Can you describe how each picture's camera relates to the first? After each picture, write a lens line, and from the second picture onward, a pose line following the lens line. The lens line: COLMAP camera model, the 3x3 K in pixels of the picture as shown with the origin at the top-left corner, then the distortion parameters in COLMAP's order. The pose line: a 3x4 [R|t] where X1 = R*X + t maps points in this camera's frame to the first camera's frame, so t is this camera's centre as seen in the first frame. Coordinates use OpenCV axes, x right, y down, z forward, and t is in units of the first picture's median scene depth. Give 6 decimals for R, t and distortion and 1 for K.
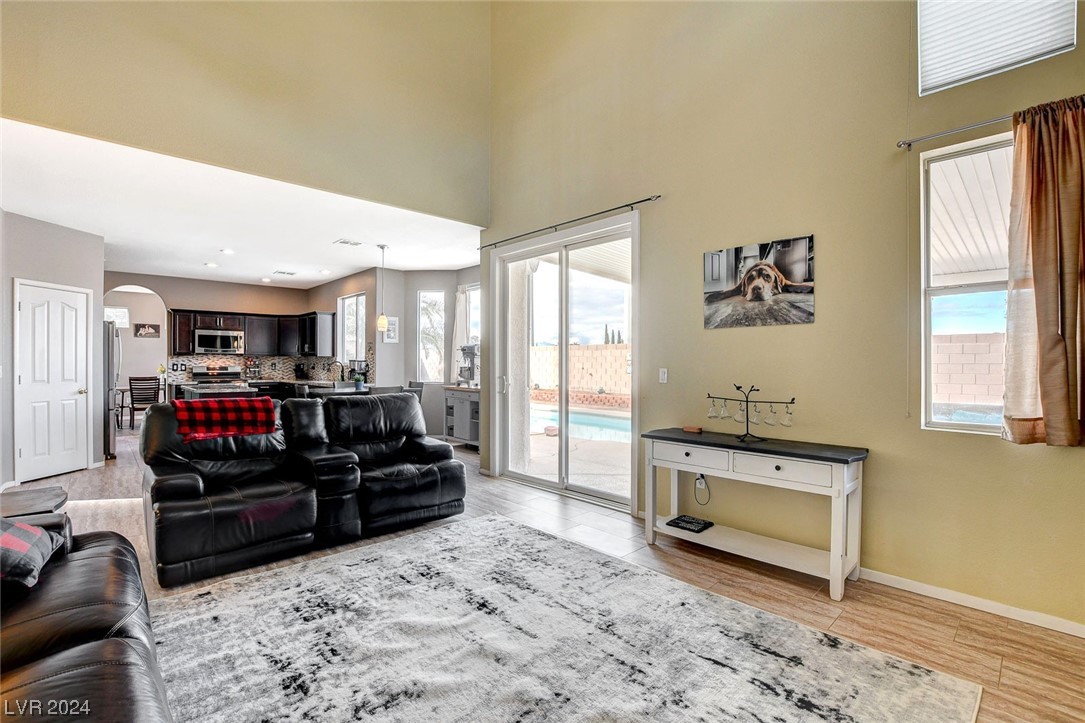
lens RADIAL K [[483.4, 0, 540.3], [0, 483.4, 368.5], [0, 0, 1]] dist [-0.032324, 0.003108]
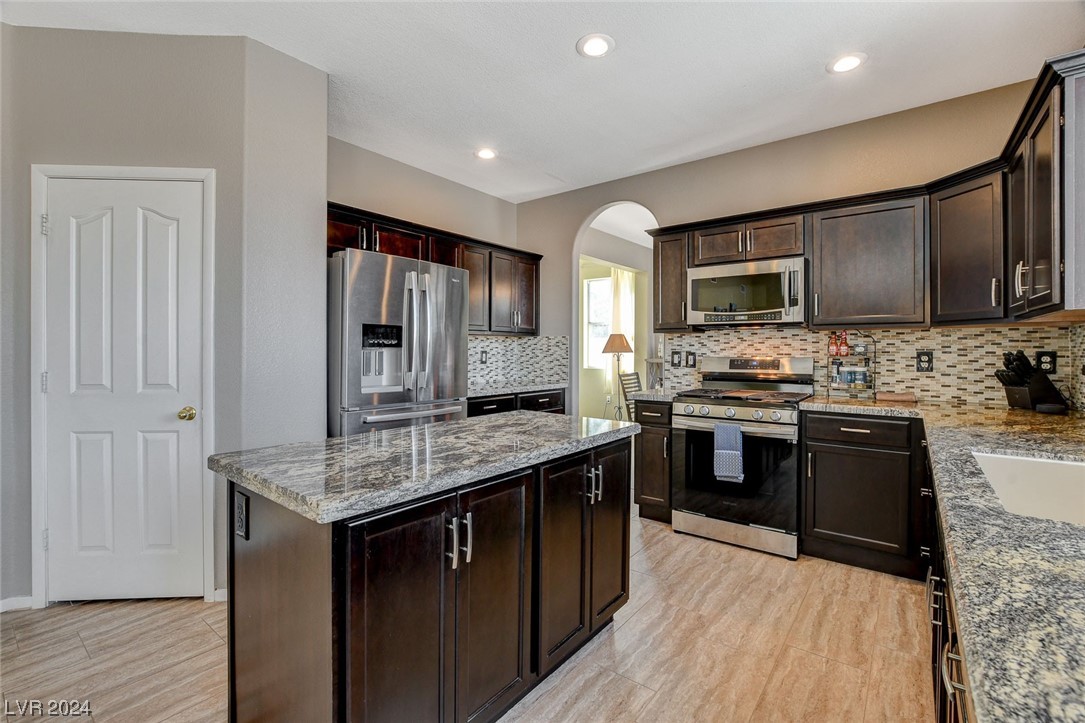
lens RADIAL K [[483.4, 0, 536.8], [0, 483.4, 353.0], [0, 0, 1]] dist [-0.032324, 0.003108]
pose [[0.142261, 0.004502, -0.989819, -0.881359], [-0.014716, 0.999889, 0.002433, -0.020248], [0.989720, 0.014220, 0.142311, 2.154289]]
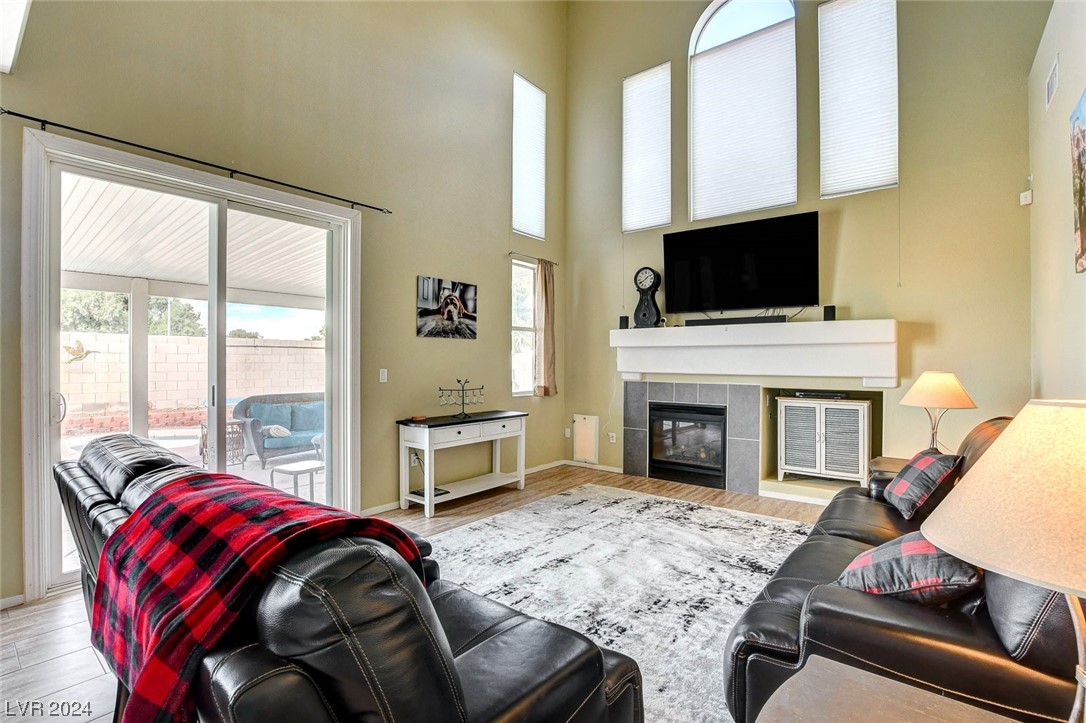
lens RADIAL K [[501.3, 0, 536.0], [0, 501.3, 363.4], [0, 0, 1]] dist [-0.028976, 0.001143]
pose [[-0.129547, -0.003113, 0.991568, -1.093719], [0.012155, 0.999915, 0.004727, -0.016824], [-0.991499, 0.012665, -0.129498, 0.967919]]
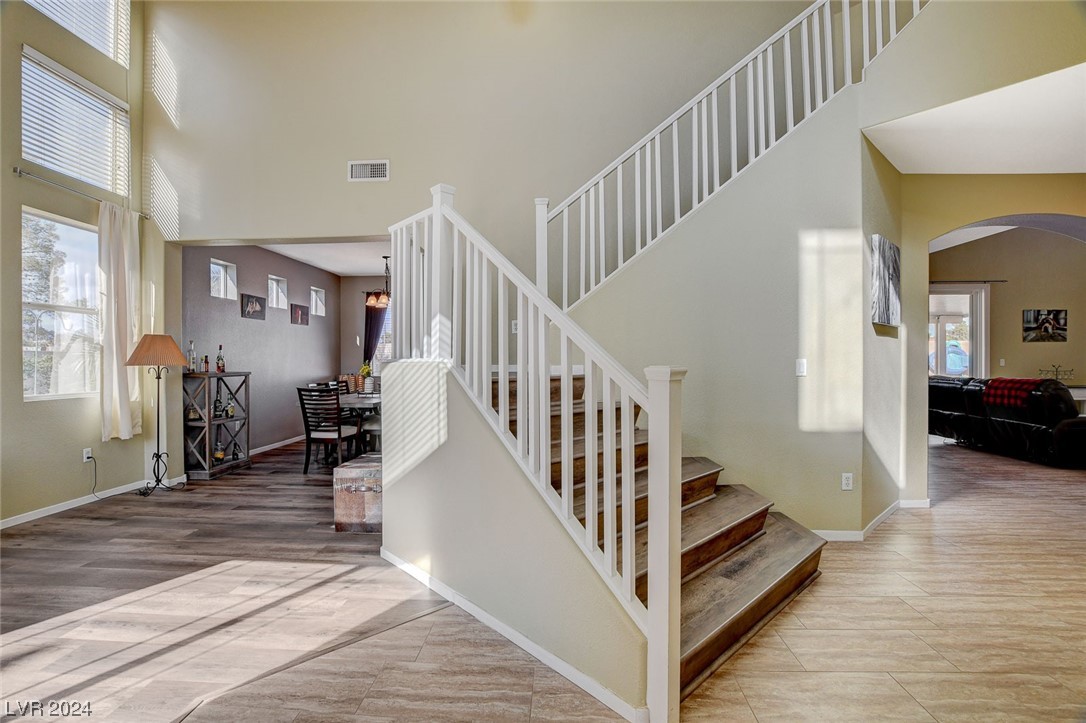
lens RADIAL K [[483.9, 0, 541.6], [0, 483.9, 365.6], [0, 0, 1]] dist [-0.032324, 0.003108]
pose [[0.736861, -0.009073, 0.675984, -3.303542], [0.014158, 0.999898, -0.002014, 0.005013], [-0.675897, 0.011055, 0.736914, 1.011159]]
